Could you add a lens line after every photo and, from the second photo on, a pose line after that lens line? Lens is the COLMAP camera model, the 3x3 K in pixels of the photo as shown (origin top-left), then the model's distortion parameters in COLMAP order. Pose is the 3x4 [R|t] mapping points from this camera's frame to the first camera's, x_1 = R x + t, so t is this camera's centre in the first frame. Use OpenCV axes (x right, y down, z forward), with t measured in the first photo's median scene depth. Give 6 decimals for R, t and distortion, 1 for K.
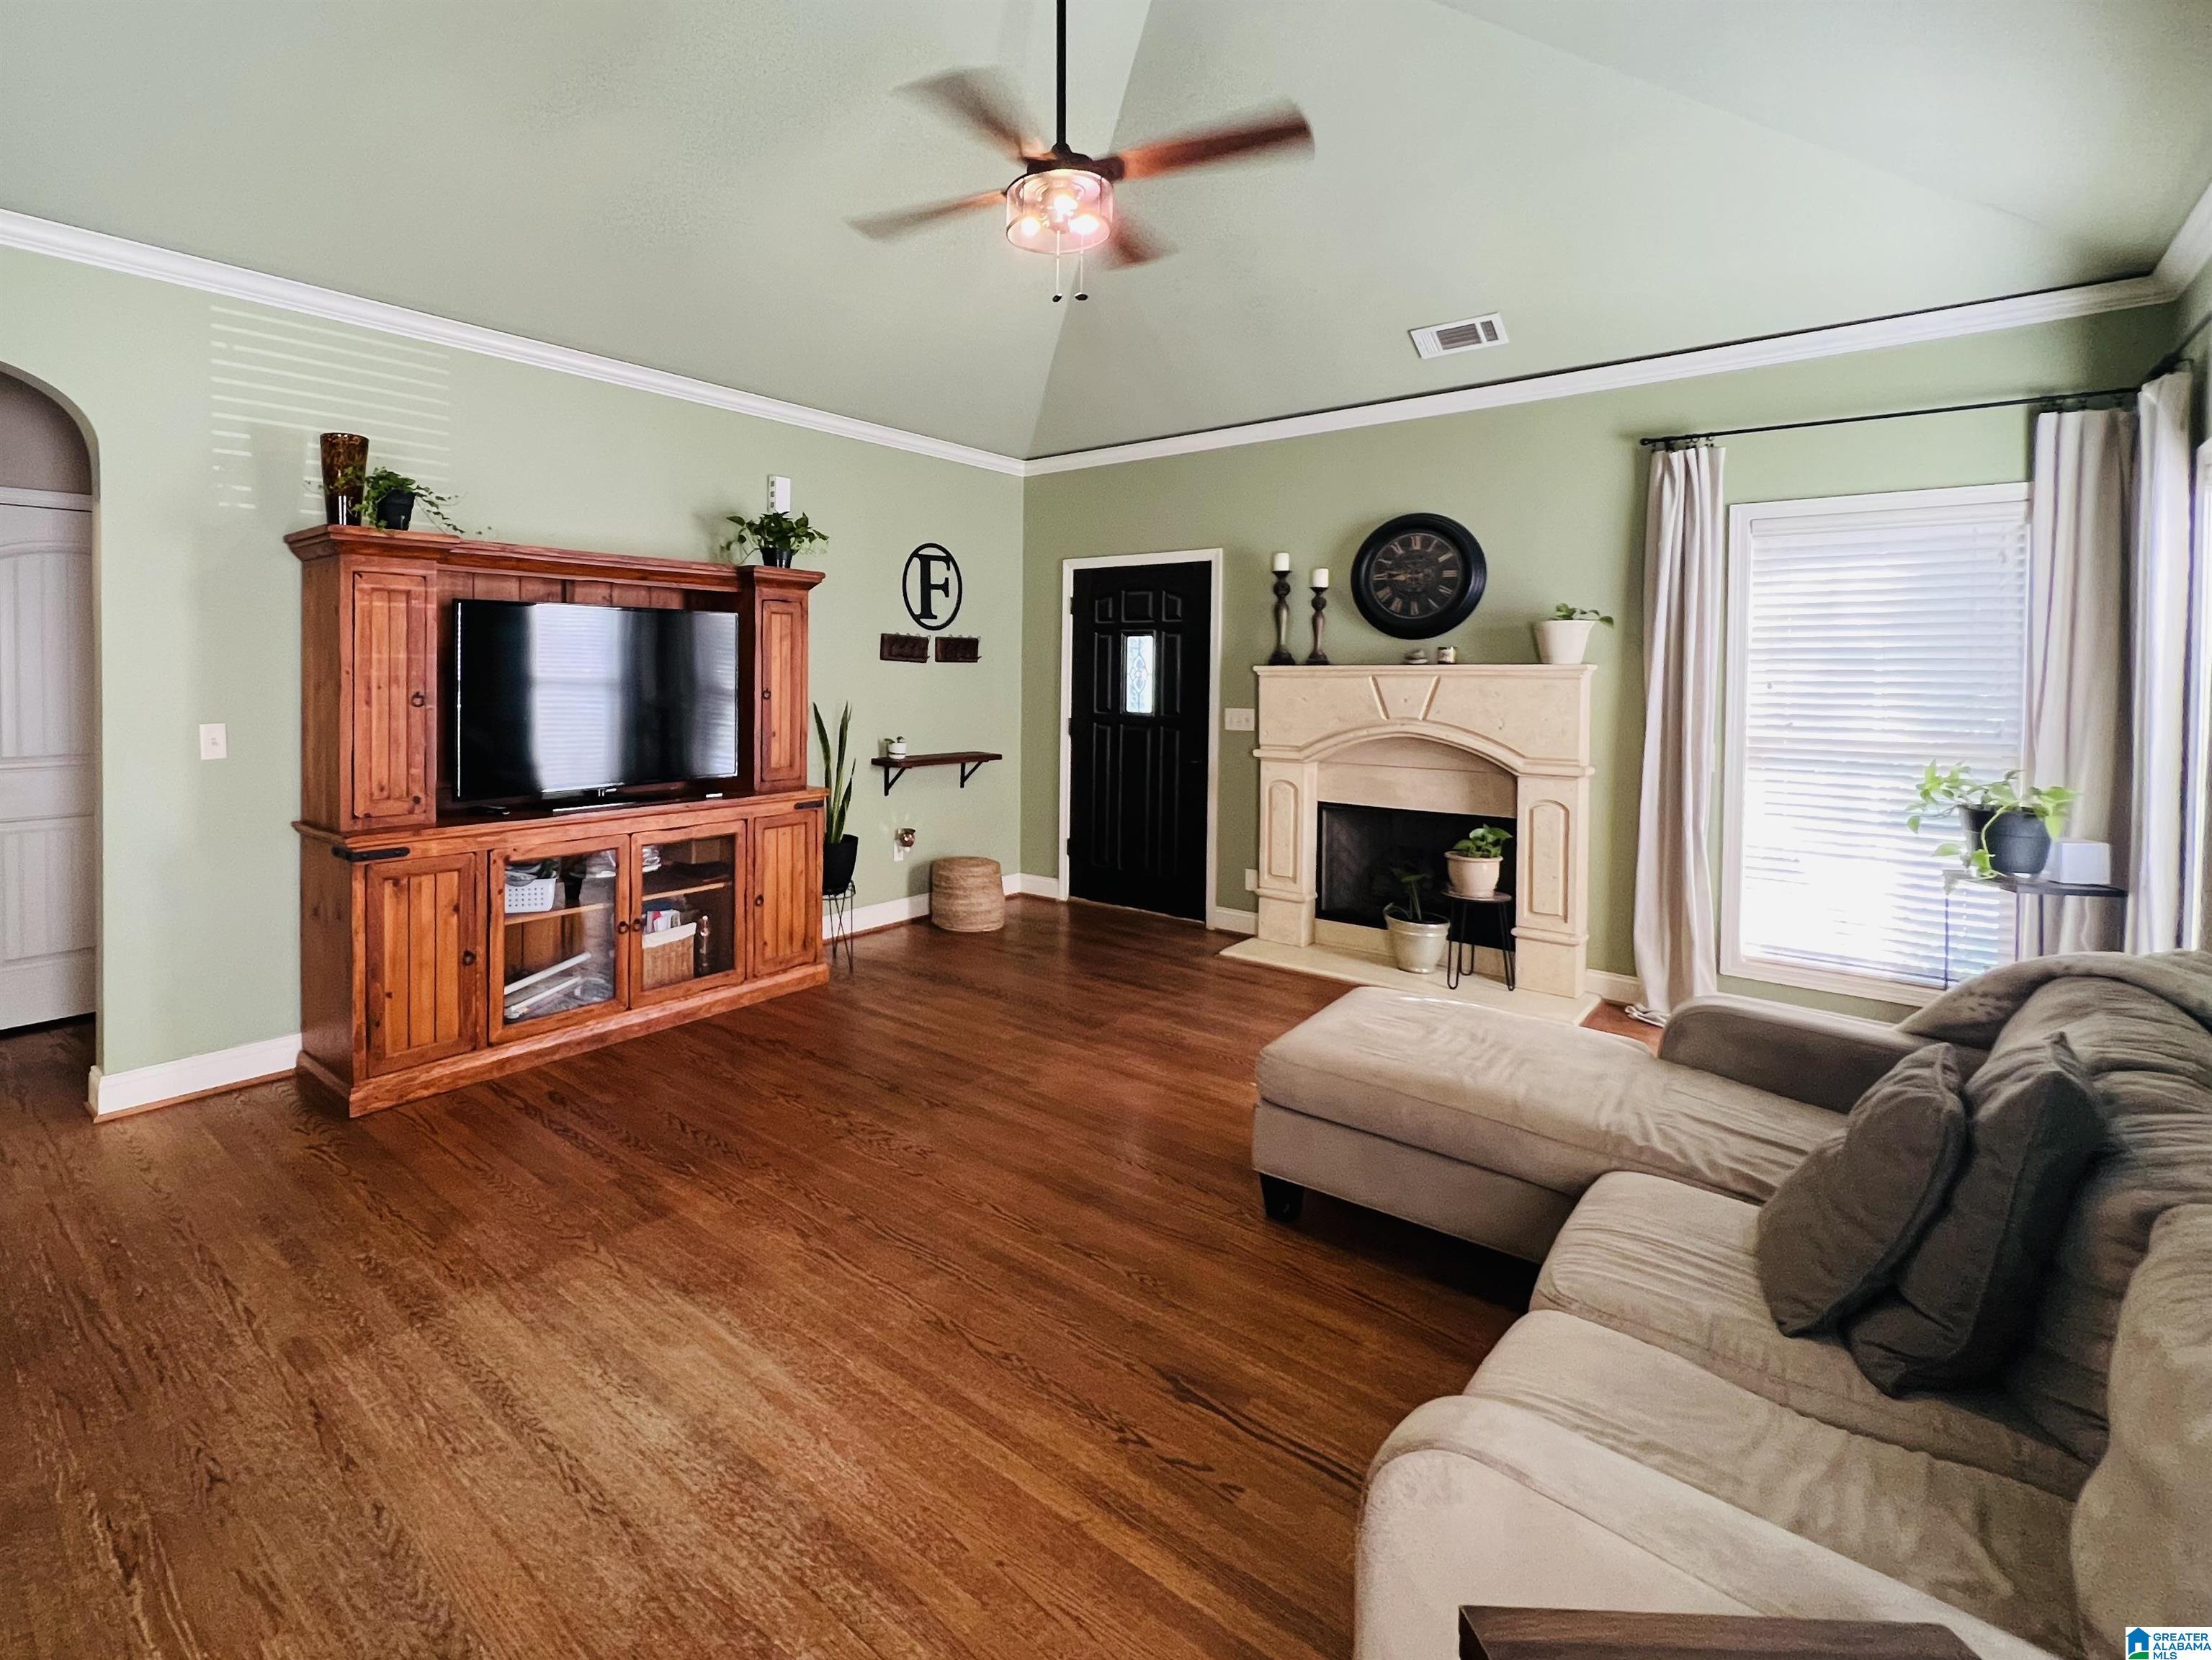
lens RADIAL K [[972.3, 0, 1101.2], [0, 972.3, 685.7], [0, 0, 1]] dist [0.001559, -0.000088]
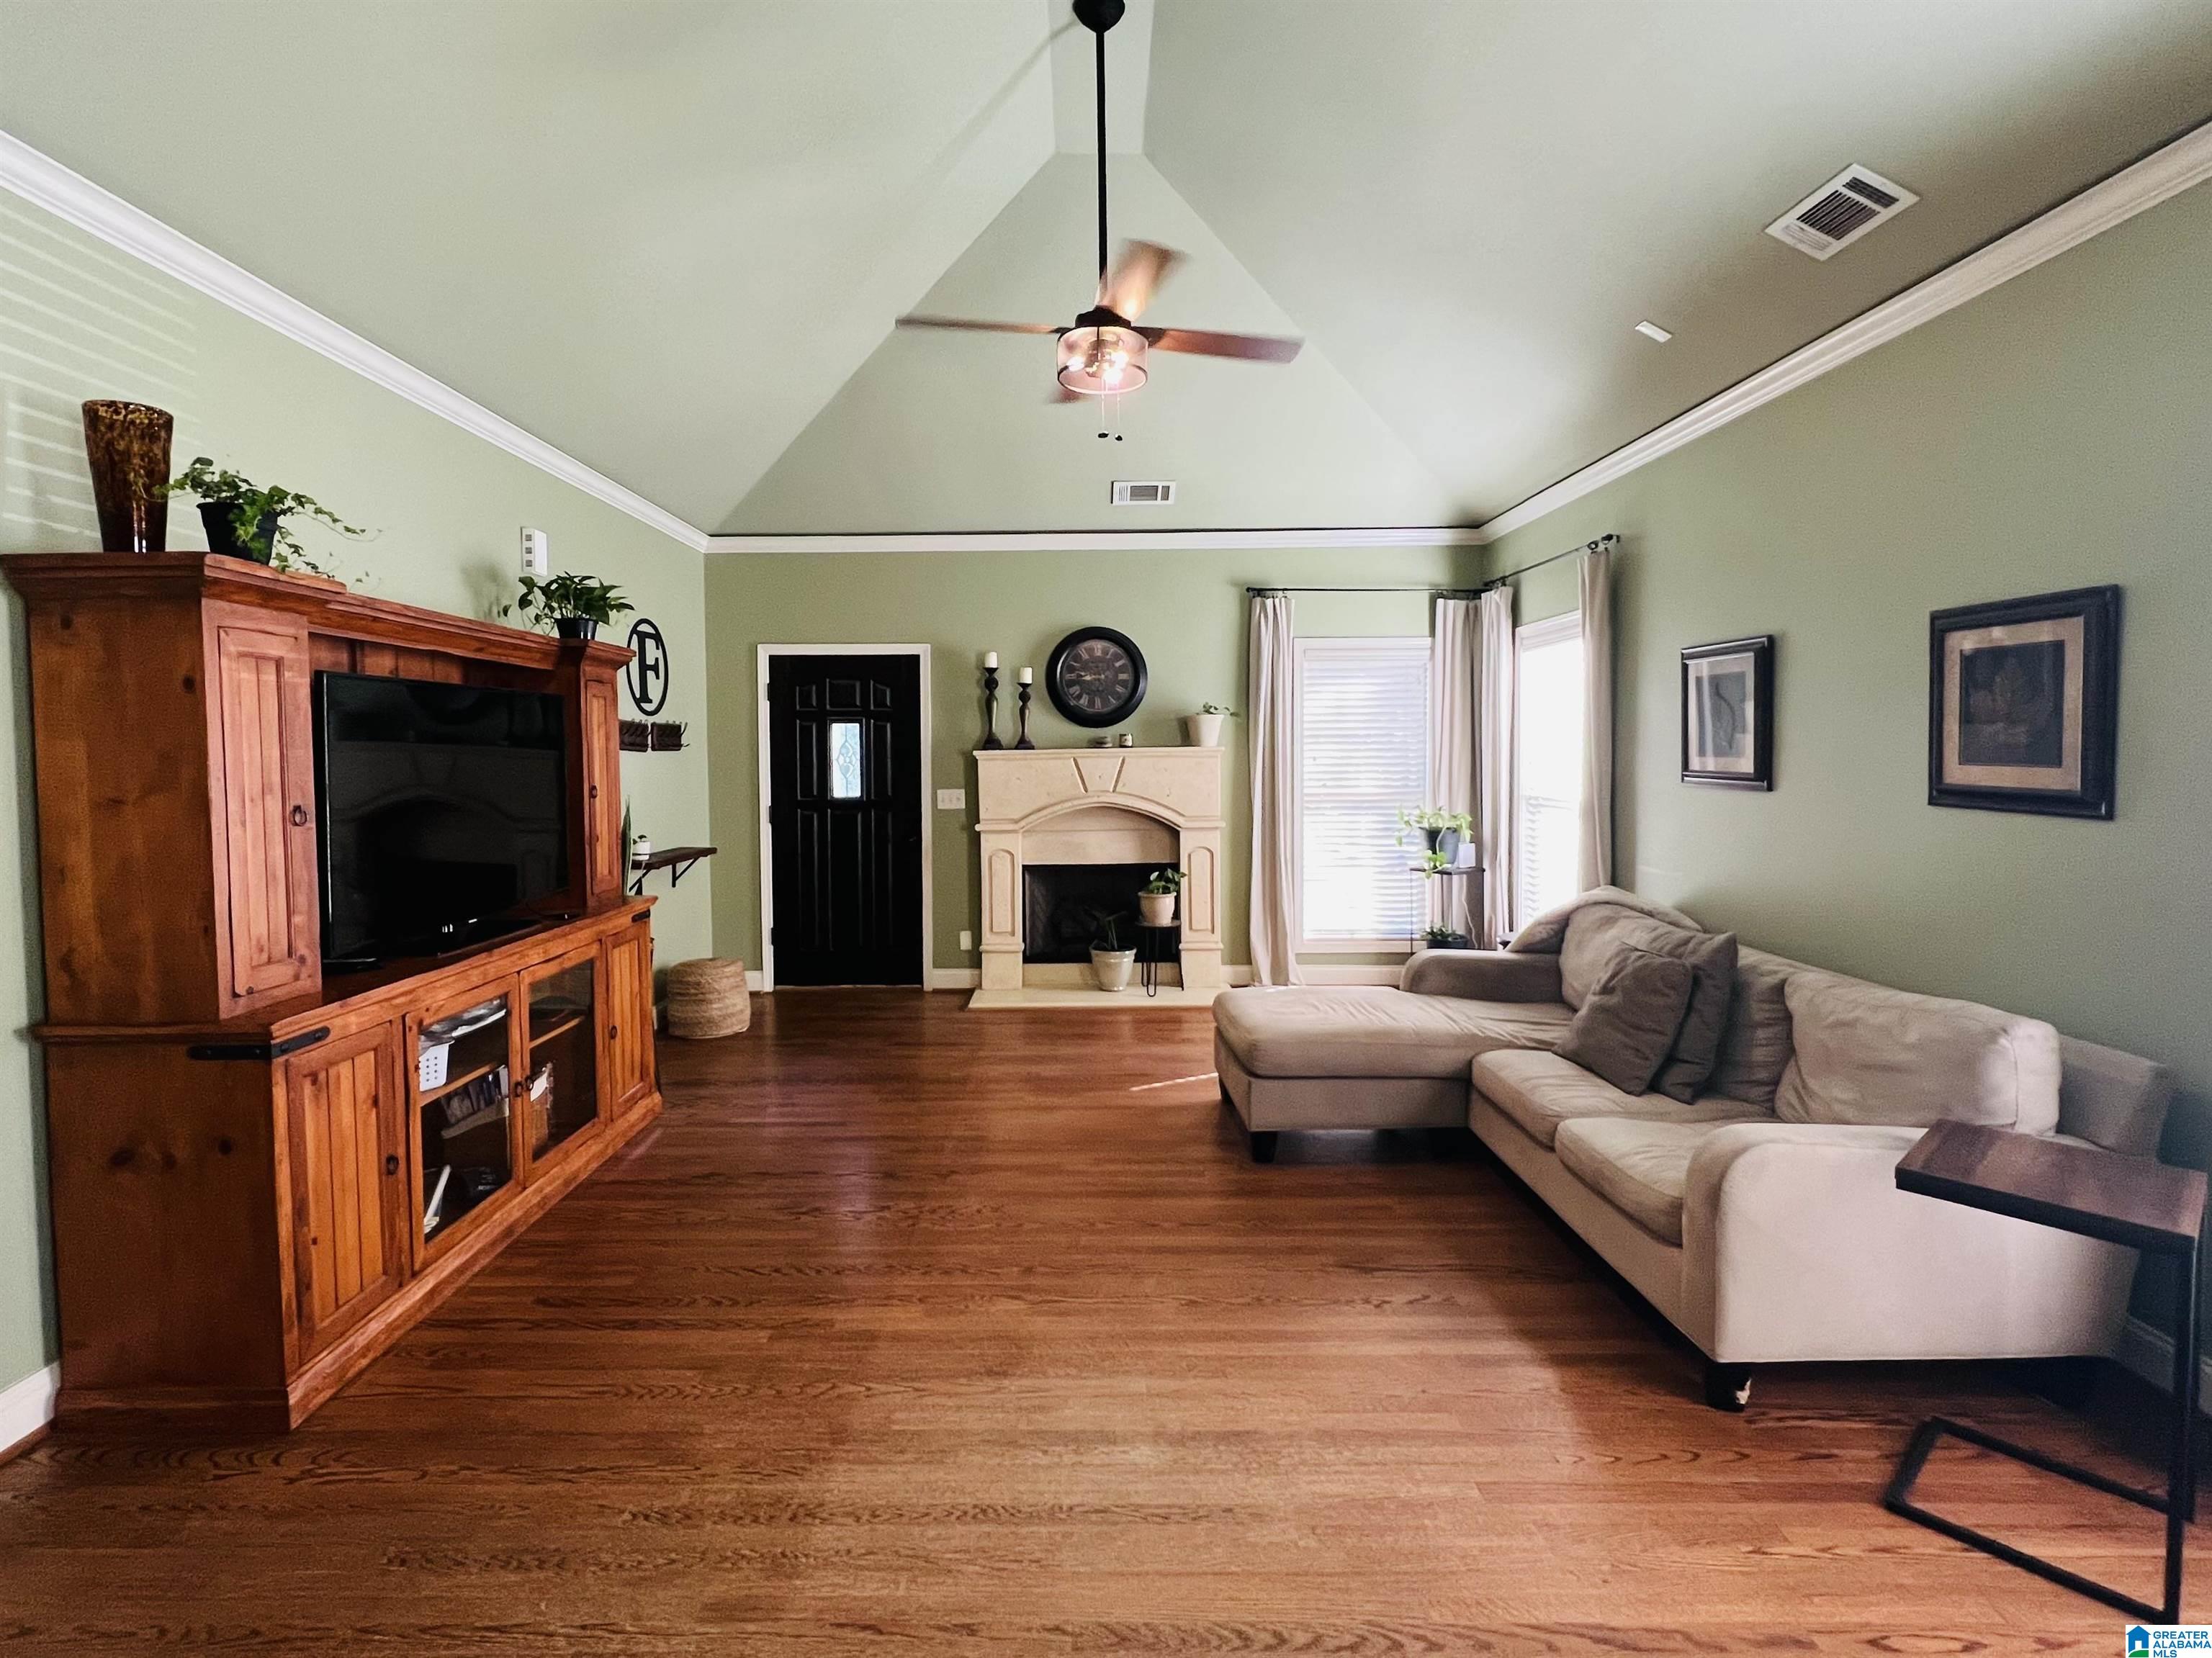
lens RADIAL K [[902.2, 0, 1106.5], [0, 902.2, 782.7], [0, 0, 1]] dist [-0.000609, -0.000100]
pose [[0.784322, -0.035049, 0.619363, -0.442617], [0.023918, 0.999369, 0.026265, -0.008357], [-0.619893, -0.005787, 0.784665, 0.095449]]
